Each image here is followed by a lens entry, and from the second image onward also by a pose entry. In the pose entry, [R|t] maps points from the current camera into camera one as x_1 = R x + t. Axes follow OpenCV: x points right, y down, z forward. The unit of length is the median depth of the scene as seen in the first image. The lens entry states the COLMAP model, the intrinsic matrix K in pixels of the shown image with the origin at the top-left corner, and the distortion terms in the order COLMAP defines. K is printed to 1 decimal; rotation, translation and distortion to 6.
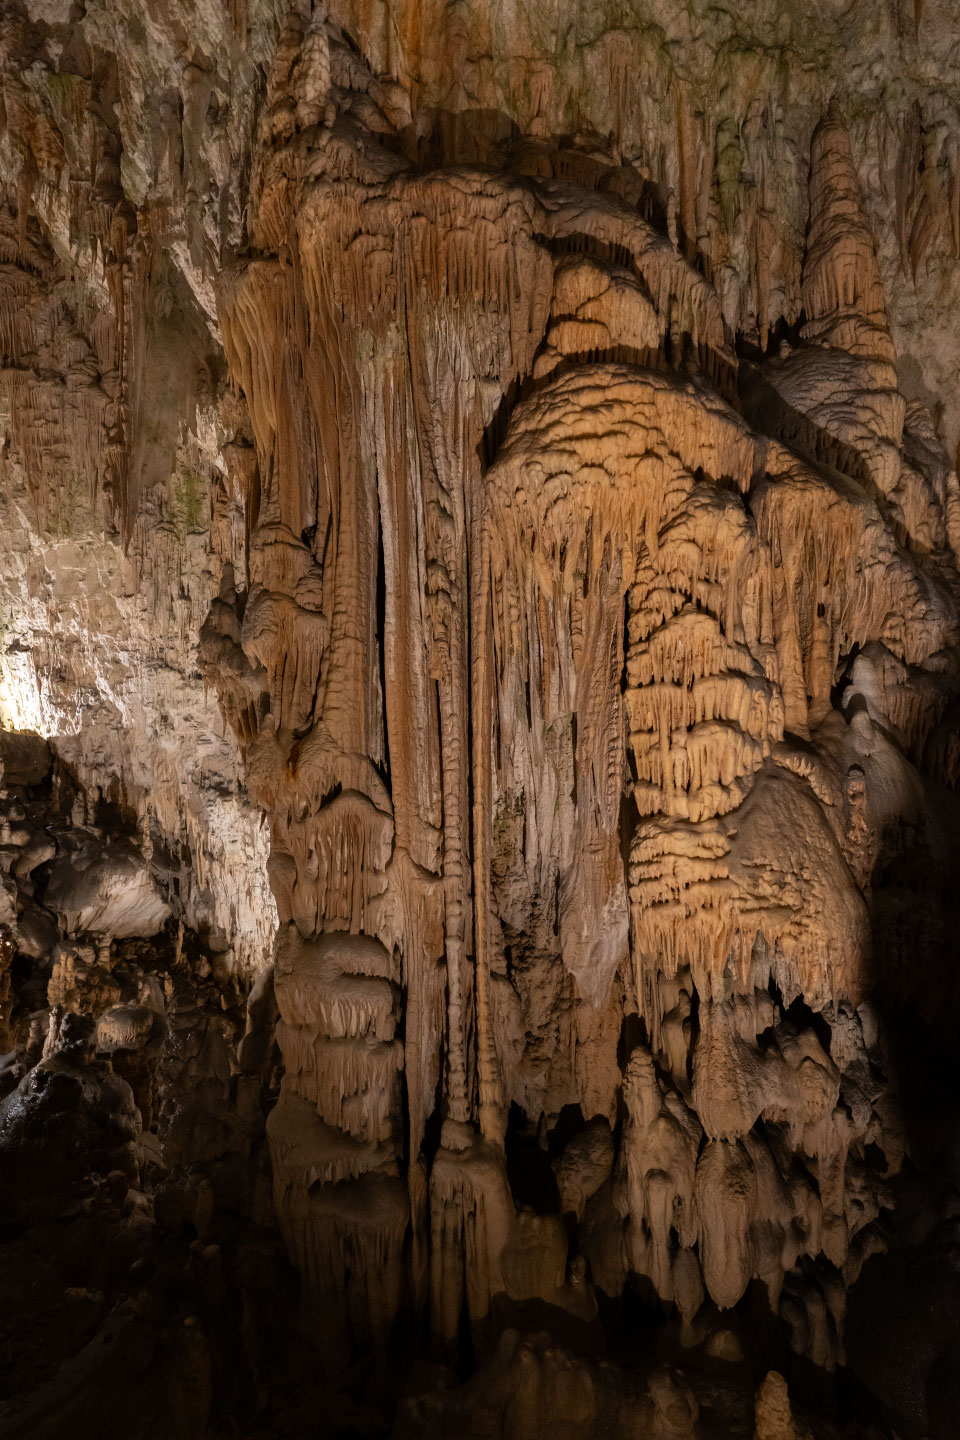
lens RADIAL K [[697.4, 0, 480.0], [0, 697.4, 720.0], [0, 0, 1]] dist [-0.005620, -0.000599]
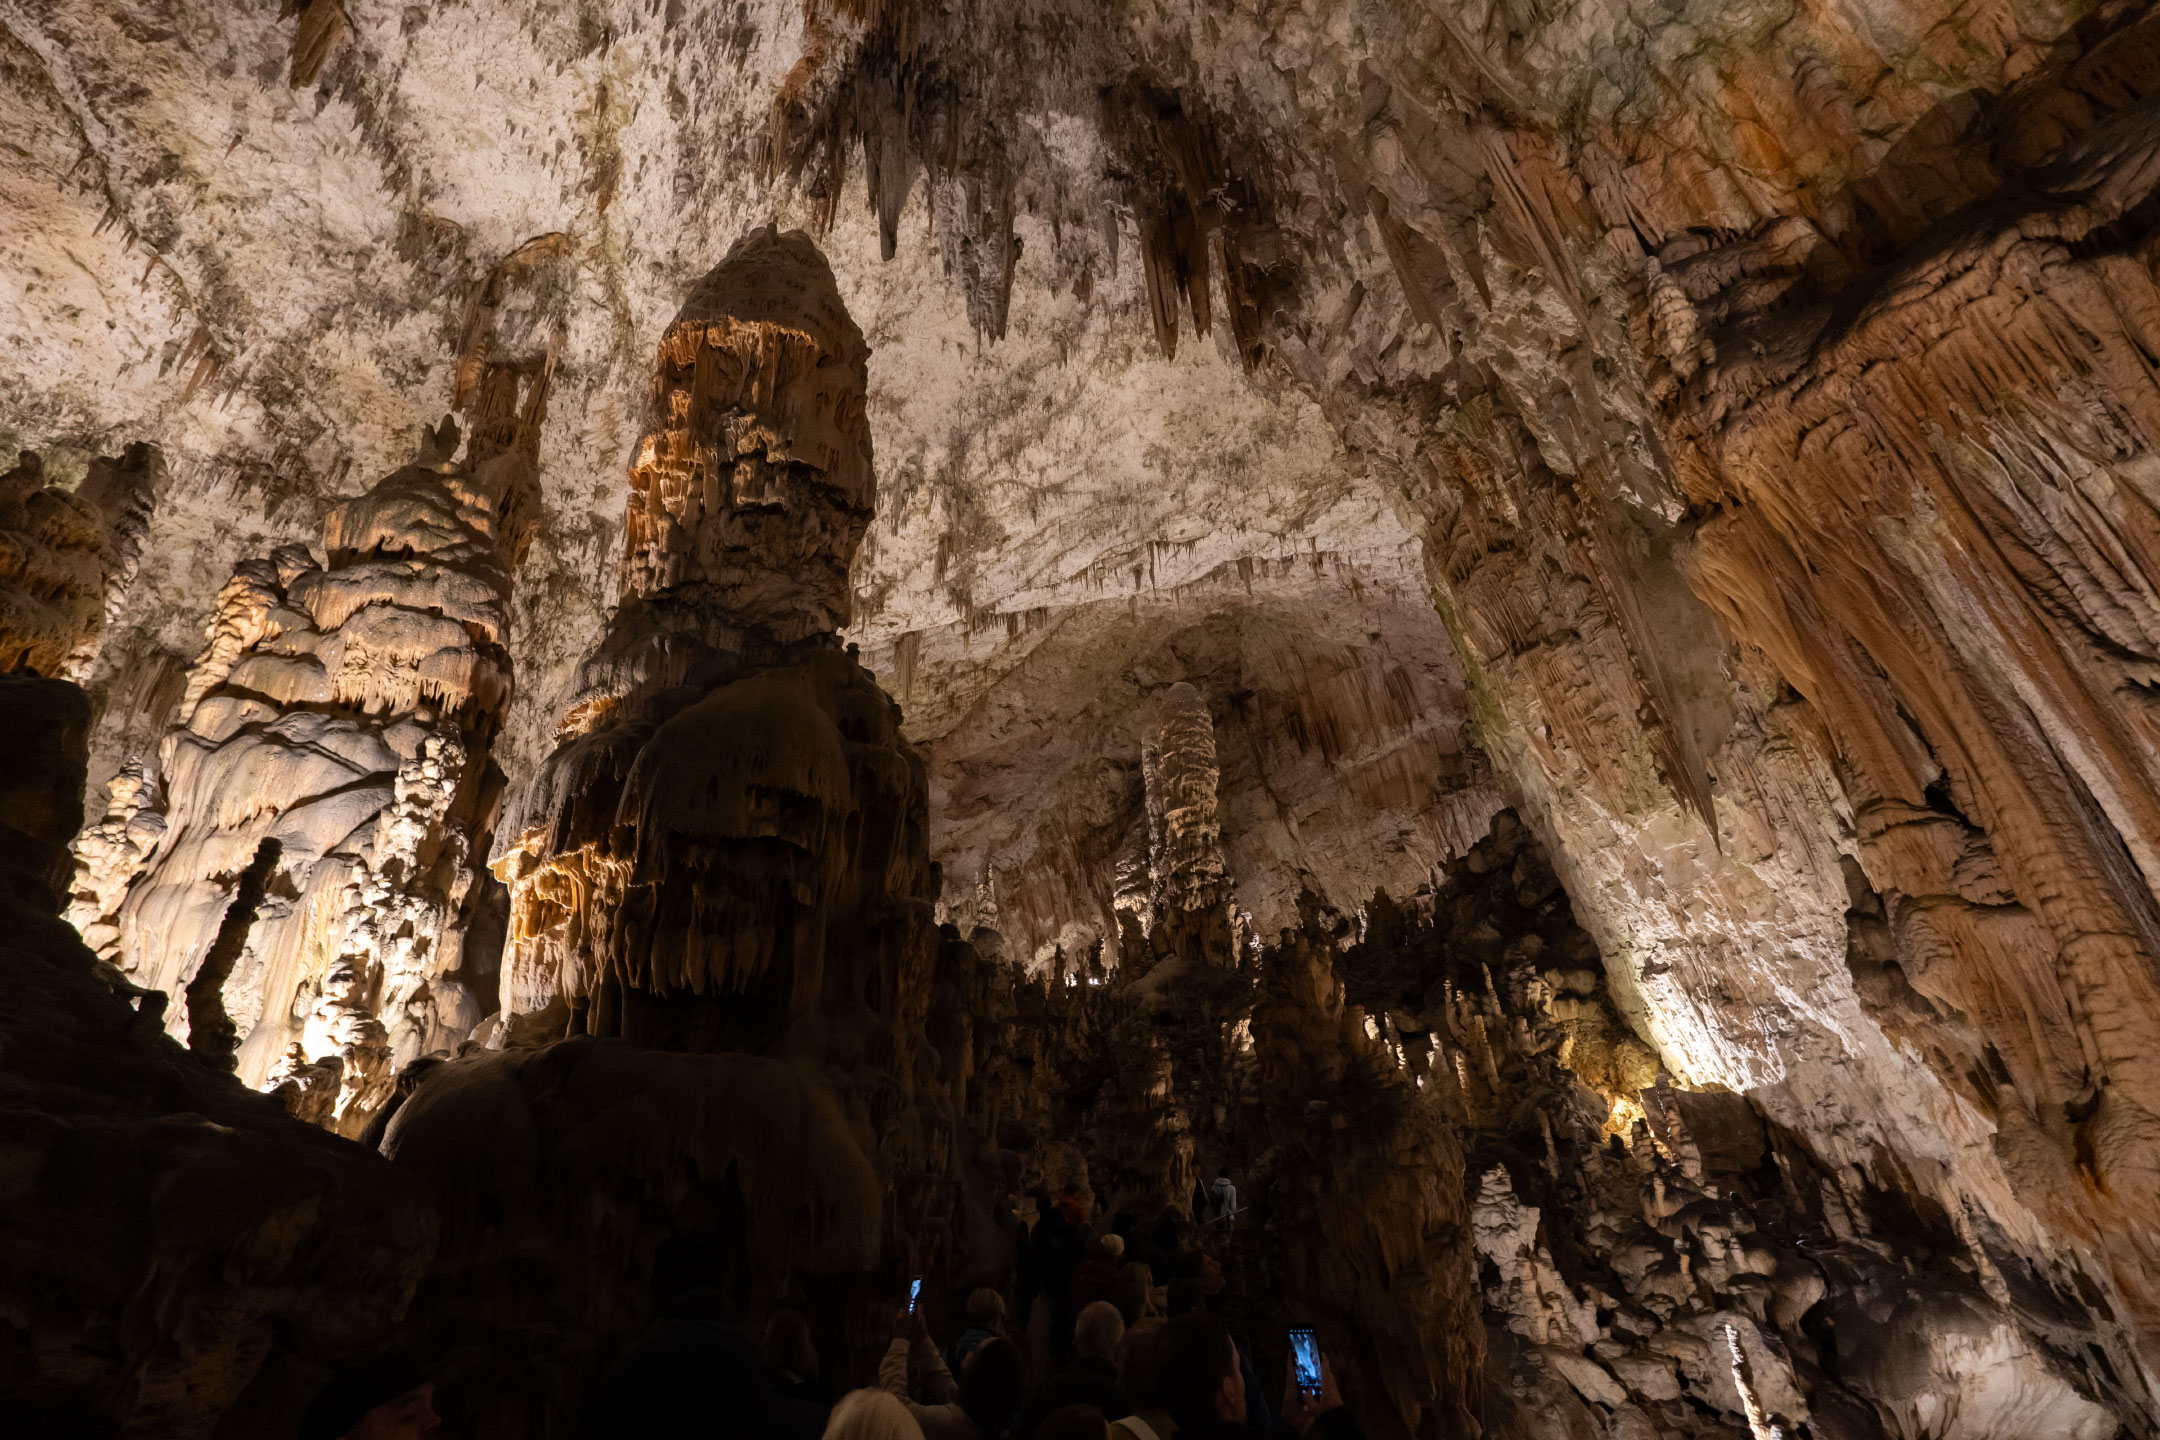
lens RADIAL K [[1046.1, 0, 1080.6], [0, 1046.1, 655.7], [0, 0, 1]] dist [-0.005620, -0.000599]
pose [[0.442196, -0.438769, -0.782269, 0.077677], [0.149147, 0.896002, -0.418252, -0.028088], [0.884431, 0.068276, 0.461650, -0.071545]]
